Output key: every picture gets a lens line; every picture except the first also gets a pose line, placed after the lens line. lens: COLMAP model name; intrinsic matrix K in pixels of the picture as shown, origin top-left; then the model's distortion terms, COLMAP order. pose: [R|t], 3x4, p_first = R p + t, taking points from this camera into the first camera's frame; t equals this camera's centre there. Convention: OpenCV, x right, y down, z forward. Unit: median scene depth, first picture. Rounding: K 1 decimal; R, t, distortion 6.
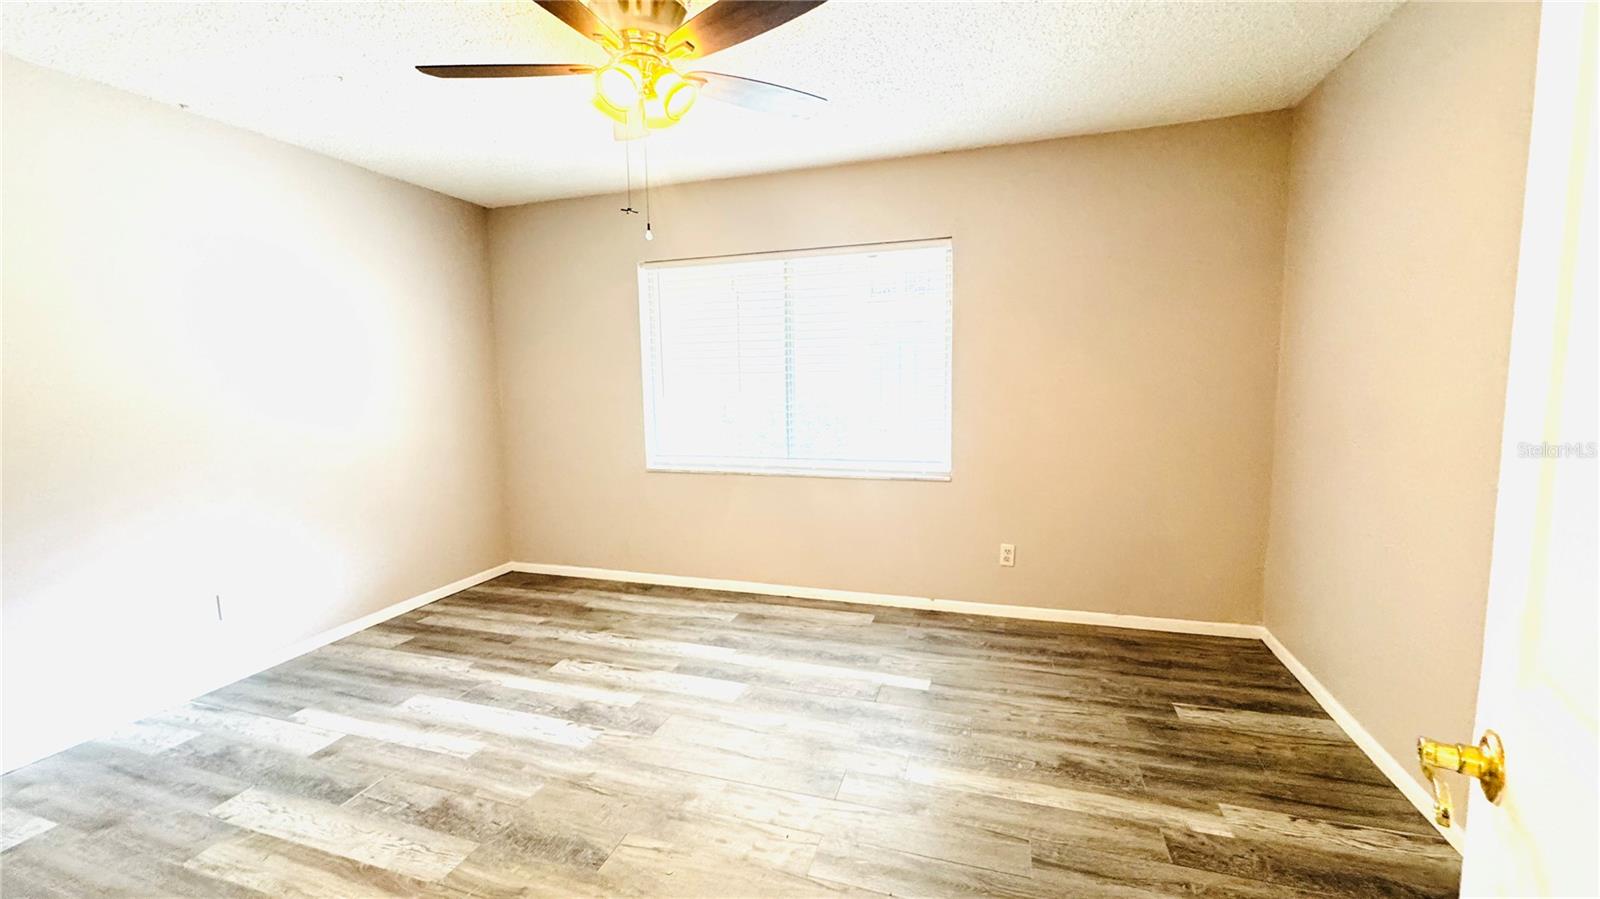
lens RADIAL K [[640.8, 0, 800.0], [0, 640.8, 449.5], [0, 0, 1]] dist [-0.001233, 0.000009]
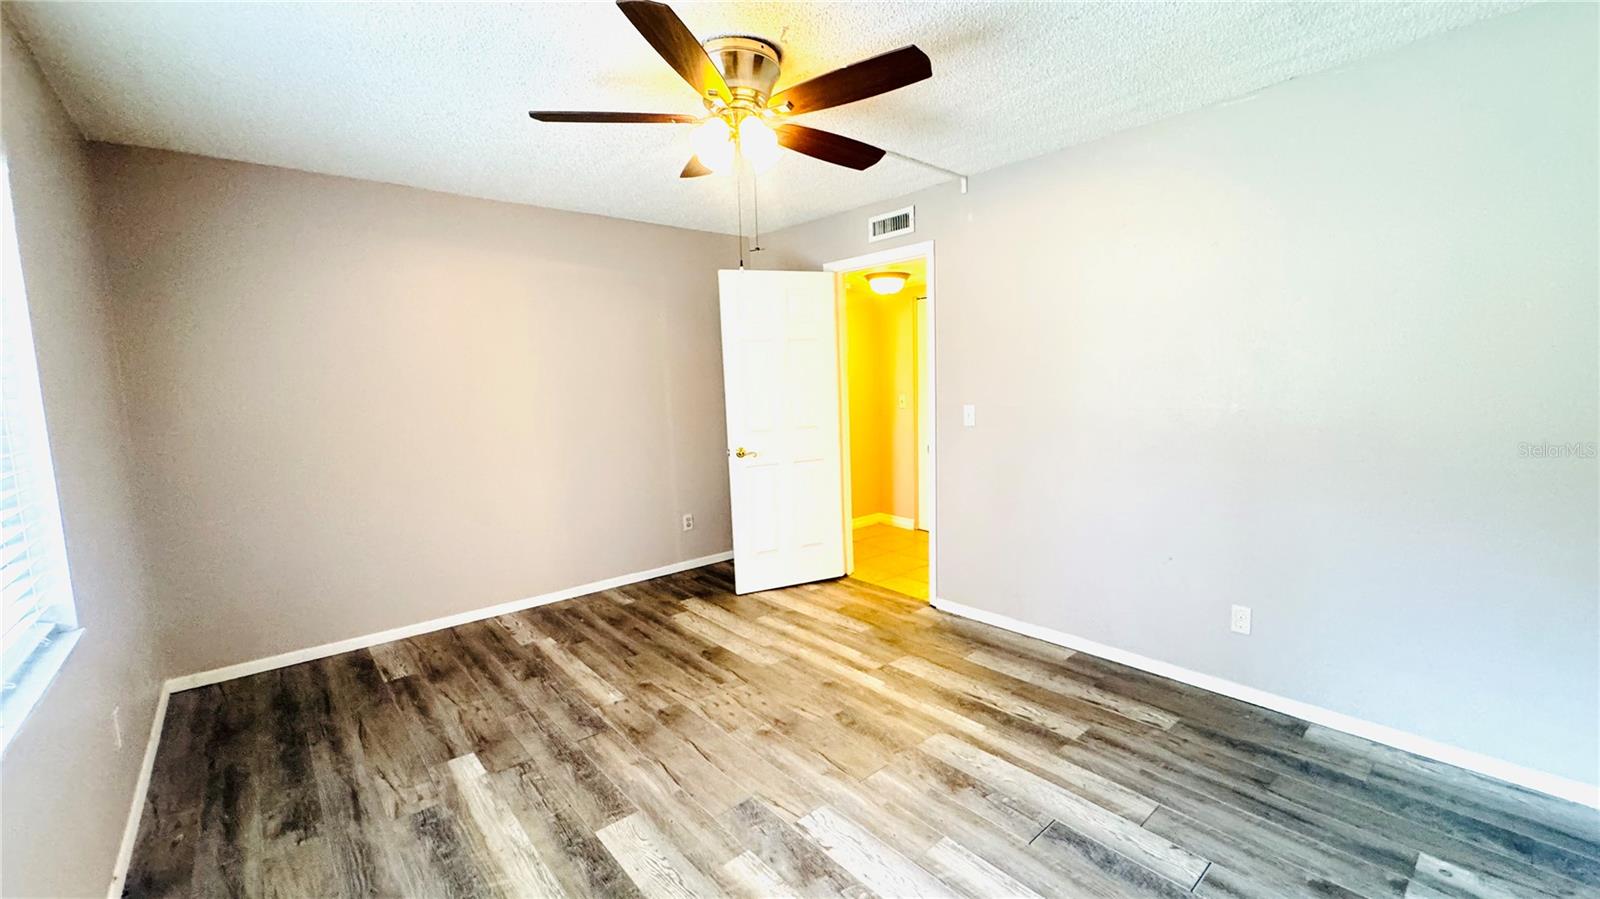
lens RADIAL K [[640.8, 0, 800.0], [0, 640.8, 449.5], [0, 0, 1]] dist [-0.001233, 0.000009]
pose [[-0.855167, -0.017436, 0.518060, -0.787424], [0.098013, 0.975966, 0.194639, -0.210862], [-0.509002, 0.217225, -0.832905, 1.698942]]
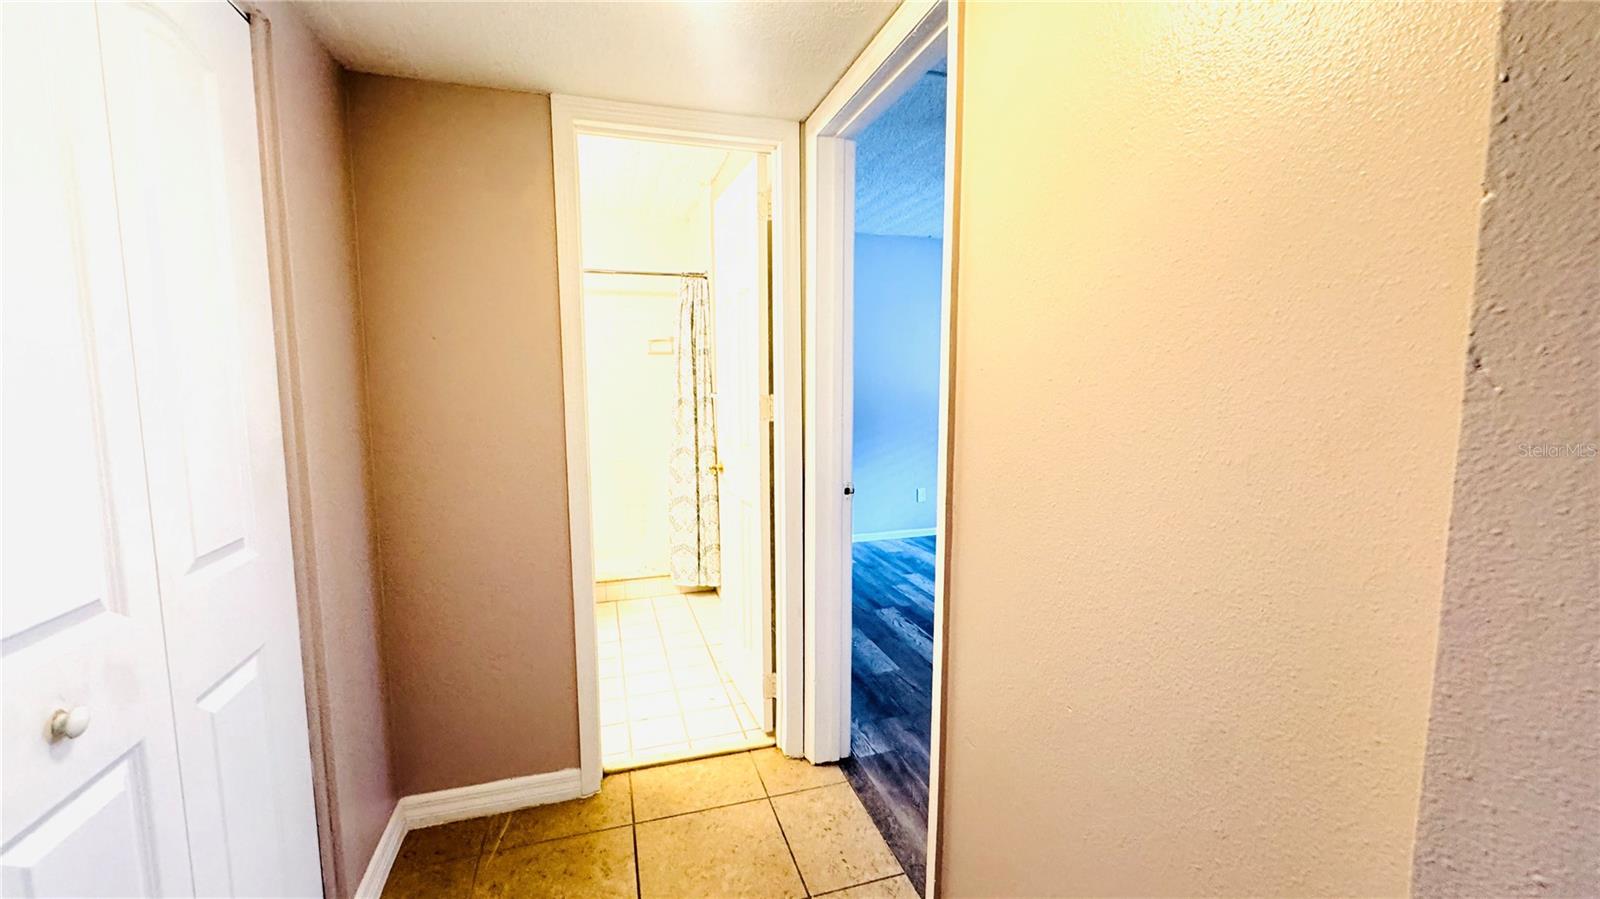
lens RADIAL K [[640.8, 0, 800.0], [0, 640.8, 449.5], [0, 0, 1]] dist [-0.001233, 0.000009]
pose [[0.580446, 0.101084, -0.808000, 0.517590], [-0.089109, 0.994191, 0.060364, 0.039919], [0.809409, 0.036962, 0.586081, -0.502004]]
